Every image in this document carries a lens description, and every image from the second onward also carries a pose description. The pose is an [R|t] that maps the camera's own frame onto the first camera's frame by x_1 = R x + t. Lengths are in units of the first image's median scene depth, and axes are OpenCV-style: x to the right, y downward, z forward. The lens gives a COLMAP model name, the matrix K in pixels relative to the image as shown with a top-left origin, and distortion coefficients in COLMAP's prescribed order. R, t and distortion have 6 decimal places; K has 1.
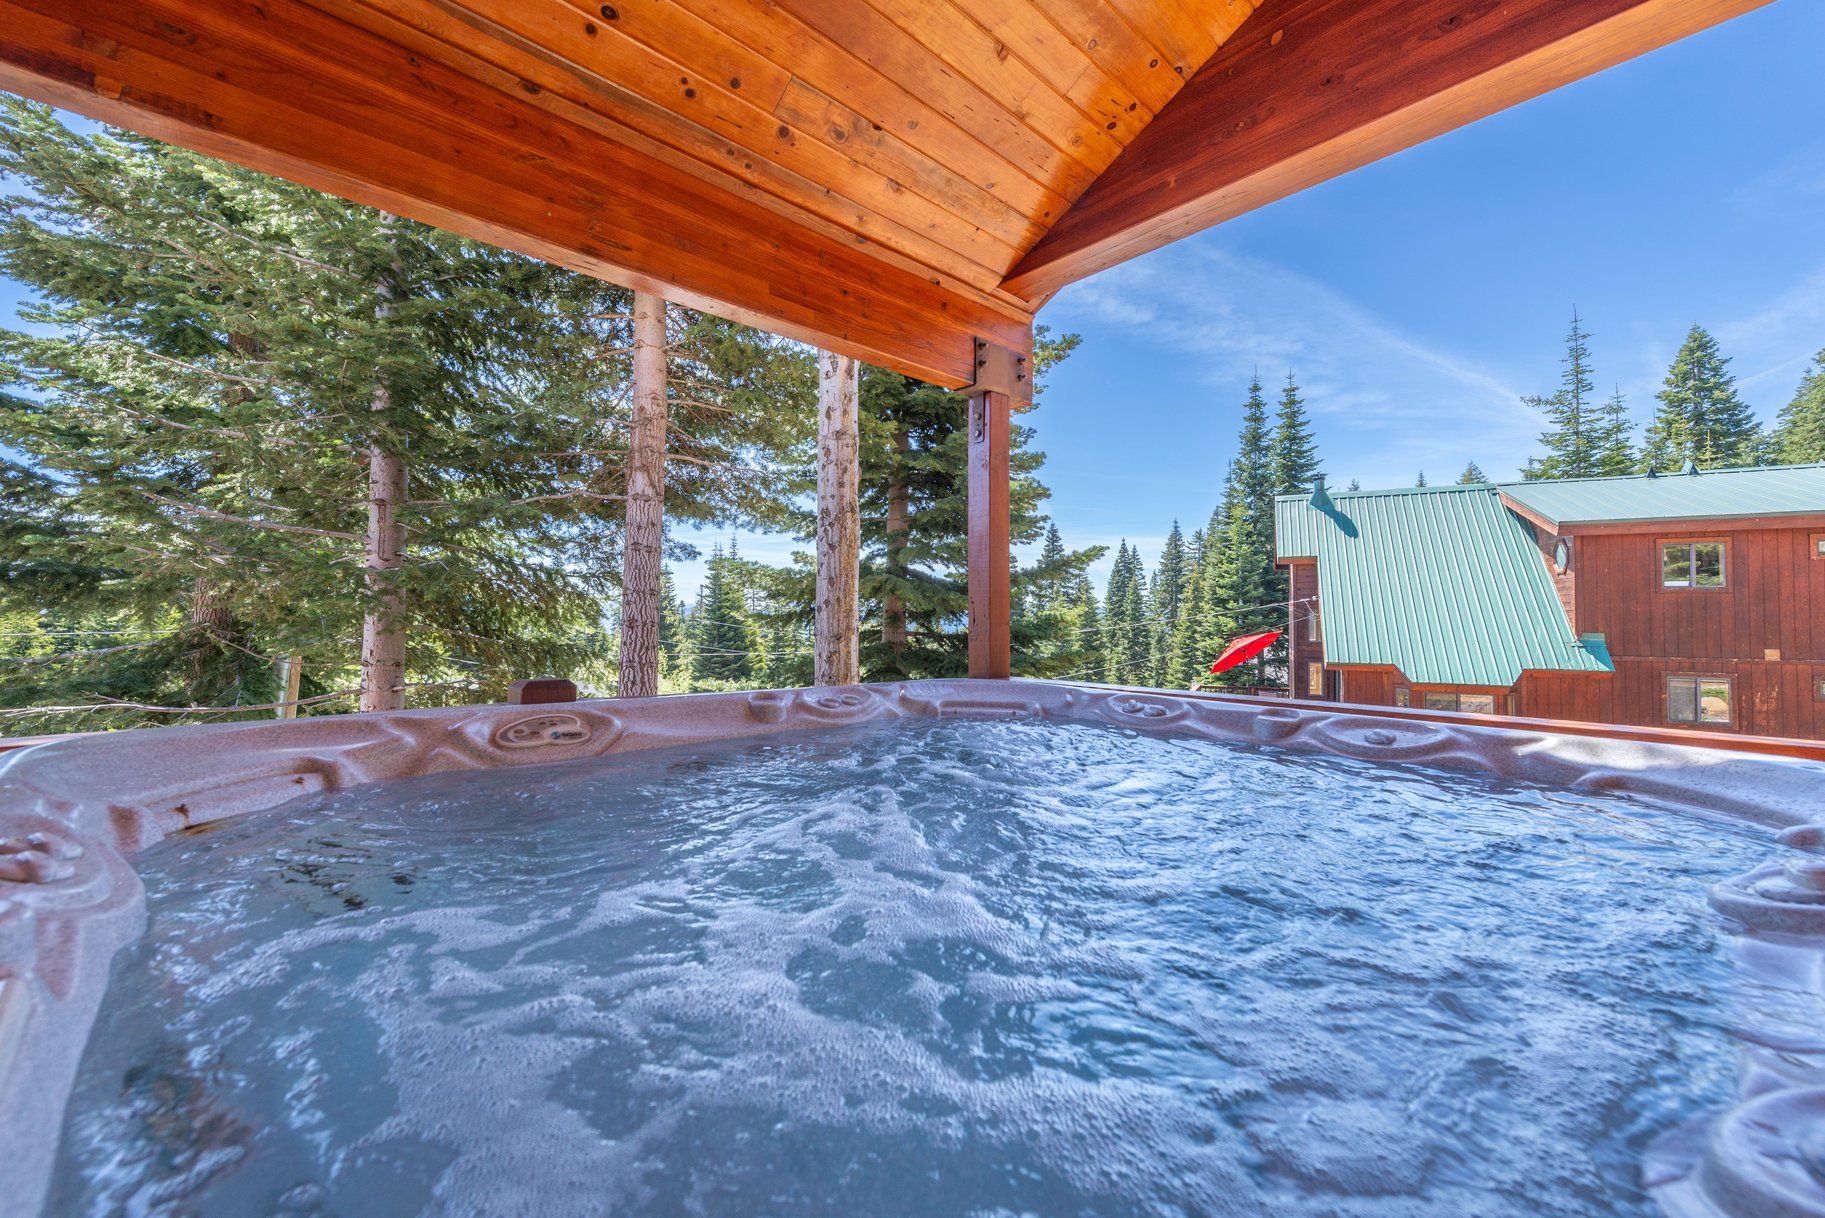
lens RADIAL K [[721.1, 0, 906.7], [0, 721.1, 601.9], [0, 0, 1]] dist [0.006448, -0.000152]
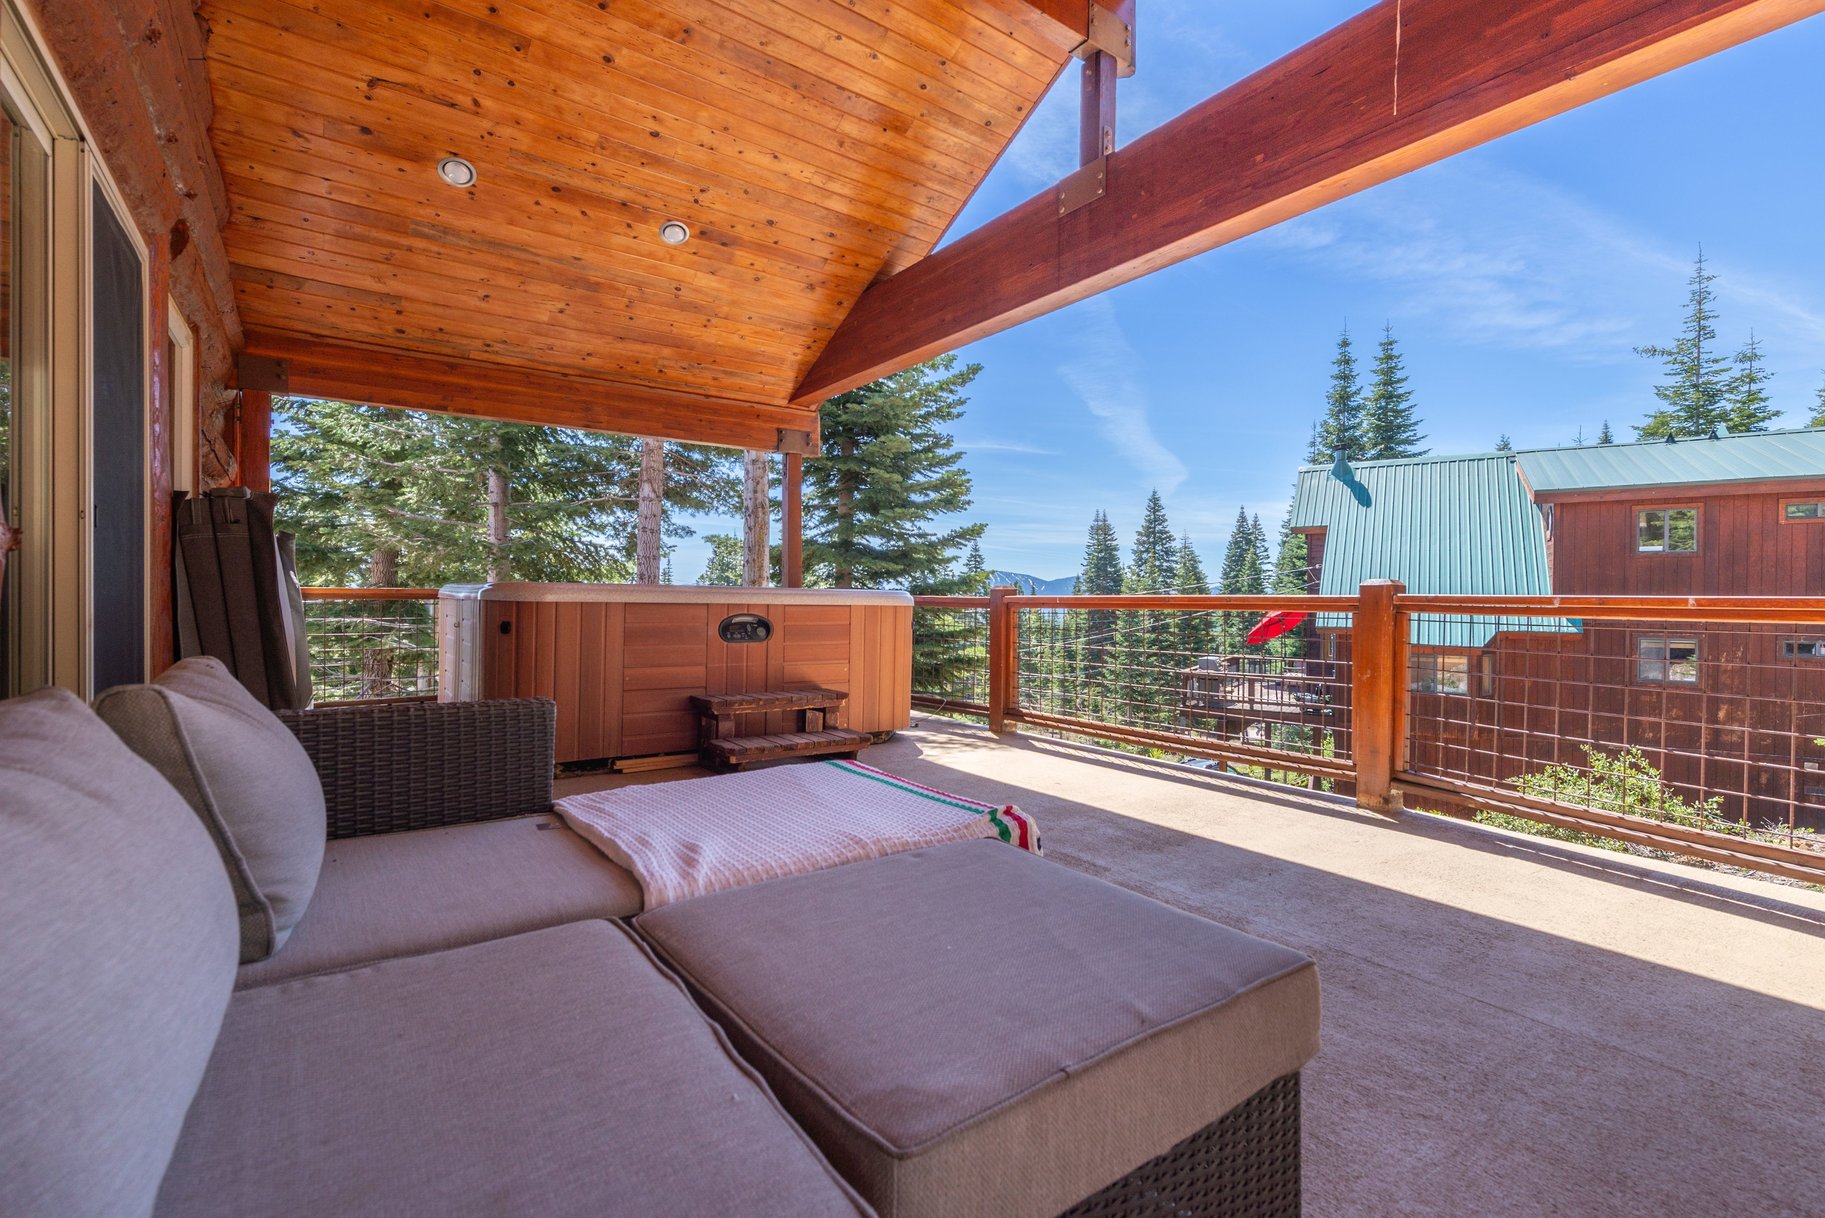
lens RADIAL K [[760.4, 0, 913.1], [0, 760.4, 599.0], [0, 0, 1]] dist [0.001952, -0.000376]
pose [[0.995376, -0.003355, -0.095992, 0.297693], [0.006046, 0.999596, 0.027761, 0.027026], [0.095861, -0.028213, 0.994995, -0.493718]]
